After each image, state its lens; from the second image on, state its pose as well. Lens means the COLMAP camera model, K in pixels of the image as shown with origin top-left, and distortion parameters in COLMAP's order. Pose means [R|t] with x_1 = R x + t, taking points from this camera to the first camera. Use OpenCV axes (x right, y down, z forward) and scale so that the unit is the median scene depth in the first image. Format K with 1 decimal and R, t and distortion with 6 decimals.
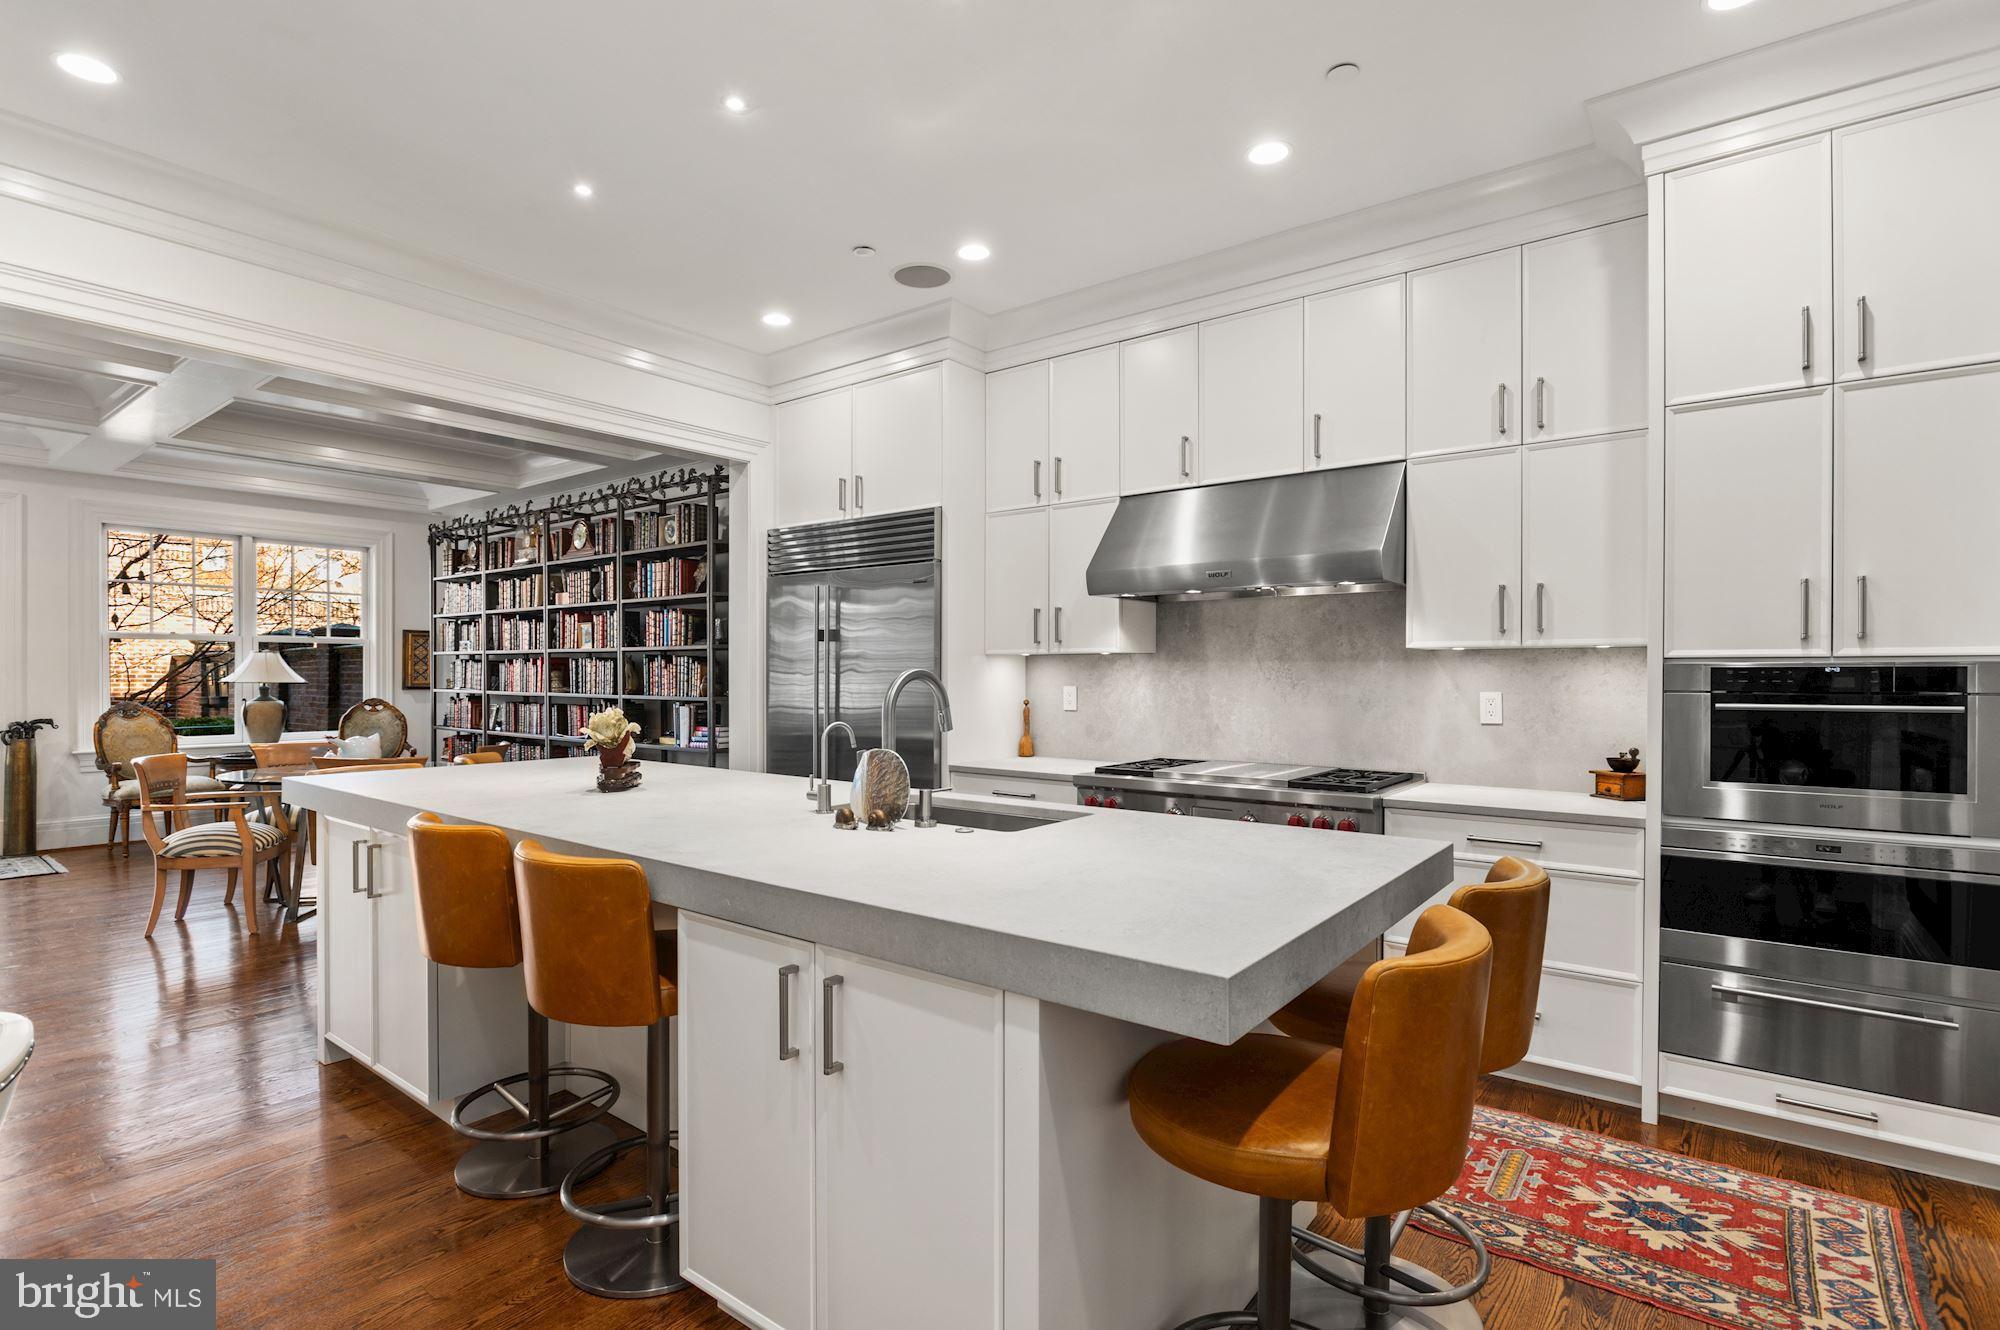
lens RADIAL K [[964.7, 0, 998.0], [0, 964.7, 673.5], [0, 0, 1]] dist [-0.004079, -0.000065]
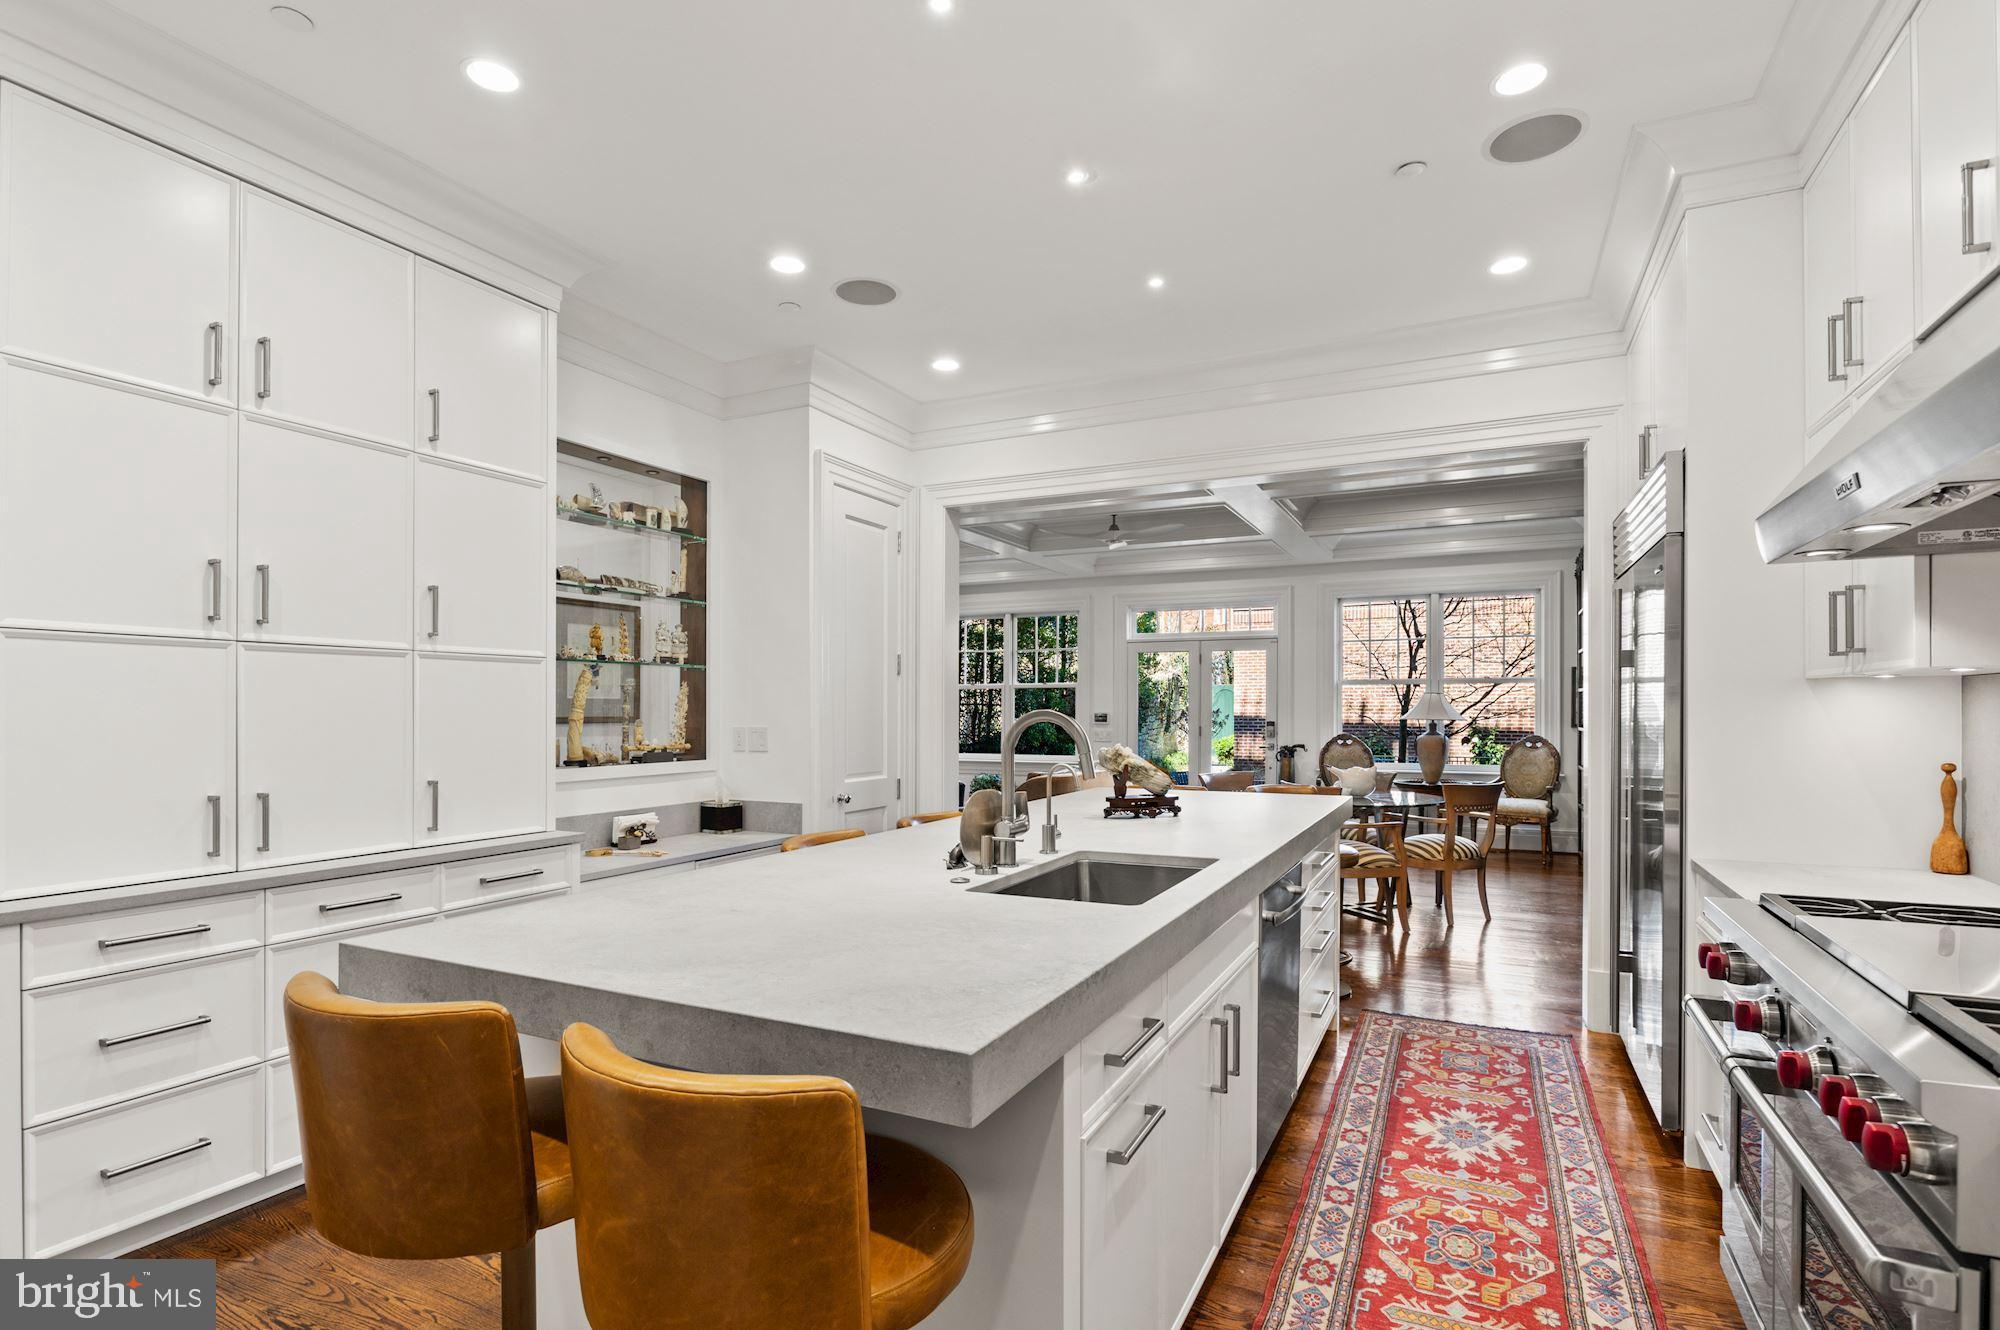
lens RADIAL K [[964.7, 0, 991.5], [0, 964.7, 706.6], [0, 0, 1]] dist [-0.004079, -0.000065]
pose [[0.192382, -0.006117, -0.981301, 0.256653], [0.000942, 0.999981, -0.006048, 0.000262], [0.981320, 0.000239, 0.192384, 0.240598]]
